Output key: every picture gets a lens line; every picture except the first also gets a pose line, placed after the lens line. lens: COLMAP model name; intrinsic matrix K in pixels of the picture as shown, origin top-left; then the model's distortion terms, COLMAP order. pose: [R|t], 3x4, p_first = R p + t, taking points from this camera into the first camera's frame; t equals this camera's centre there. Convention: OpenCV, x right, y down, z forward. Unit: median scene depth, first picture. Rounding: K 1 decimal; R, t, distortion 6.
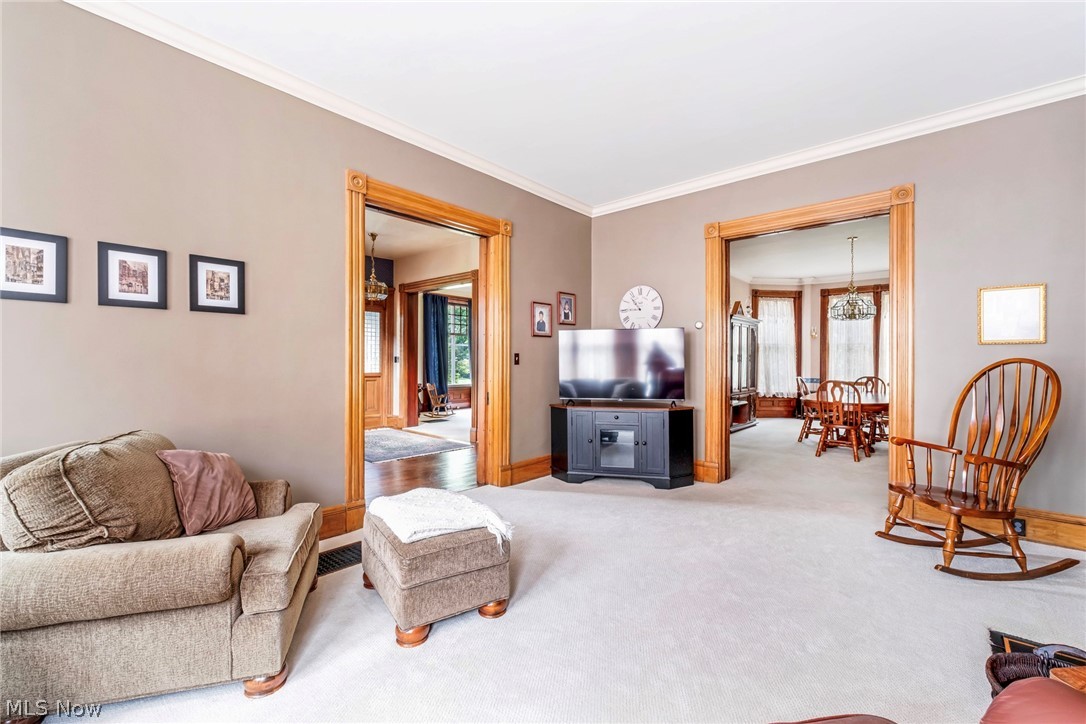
lens RADIAL K [[460.2, 0, 544.4], [0, 460.2, 359.8], [0, 0, 1]] dist [-0.001167, -0.000086]
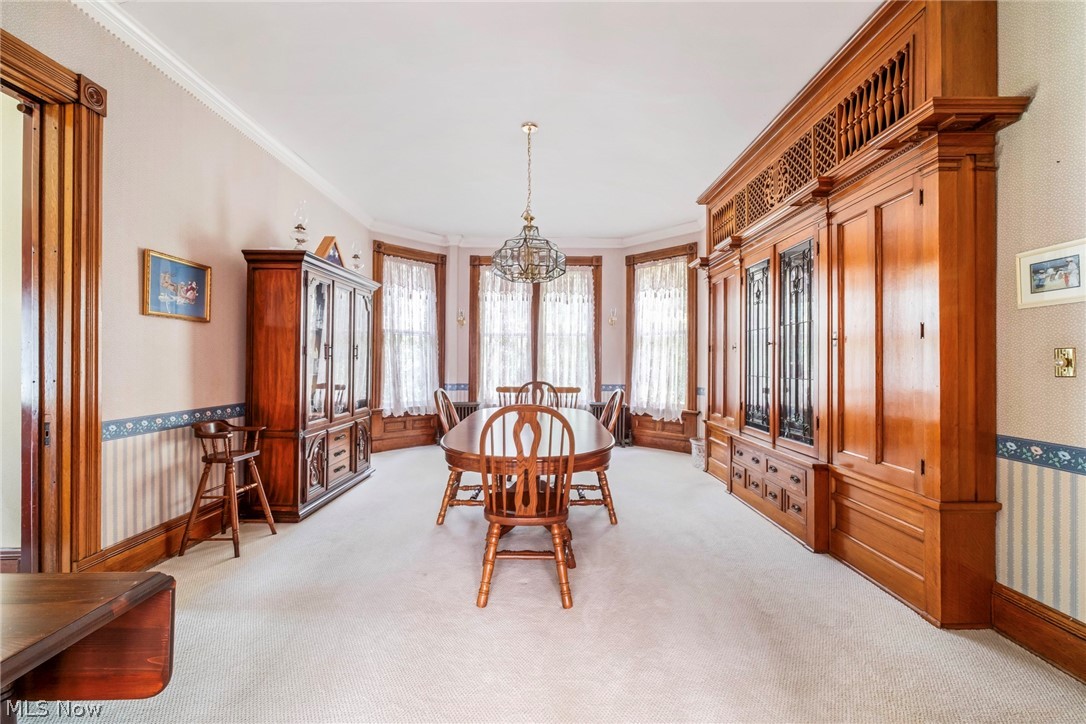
lens RADIAL K [[453.5, 0, 543.0], [0, 453.5, 362.0], [0, 0, 1]] dist [-0.001588, 0.000118]
pose [[0.753359, 0.001468, 0.657608, 0.232192], [-0.001342, 0.999999, -0.000696, 0.008356], [-0.657608, -0.000358, 0.753360, 0.409514]]
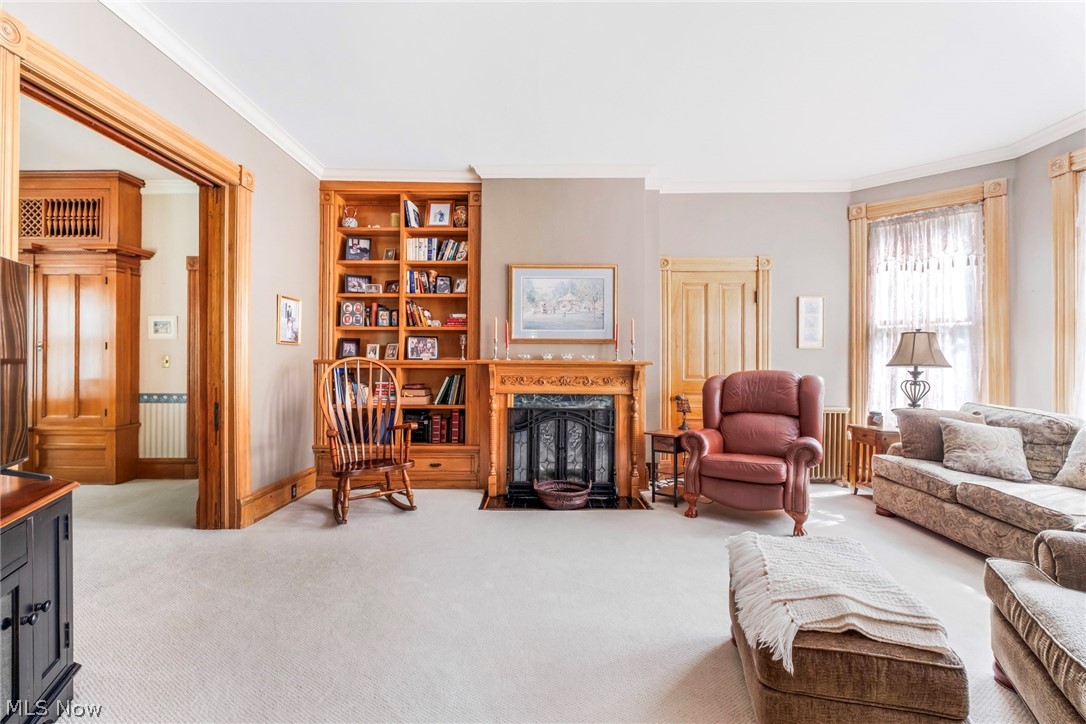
lens RADIAL K [[460.2, 0, 544.4], [0, 460.2, 359.8], [0, 0, 1]] dist [-0.001167, -0.000086]
pose [[-0.658189, -0.001009, 0.752852, -0.122563], [-0.005615, 0.999978, -0.003569, 0.005761], [-0.752832, -0.006576, -0.658180, 0.427382]]
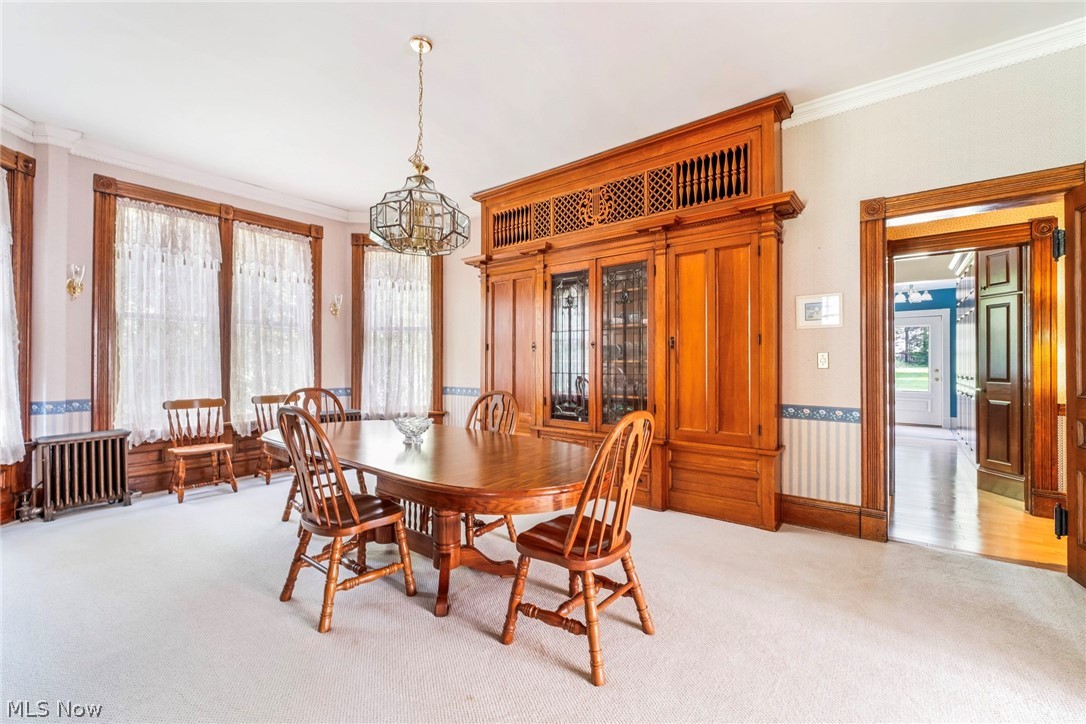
lens RADIAL K [[461.6, 0, 543.0], [0, 461.6, 362.0], [0, 0, 1]] dist [-0.007936, 0.000617]
pose [[-0.052684, -0.002782, 0.998607, 0.186271], [0.001334, 0.999995, 0.002856, 0.007973], [-0.998610, 0.001483, -0.052680, 0.634949]]
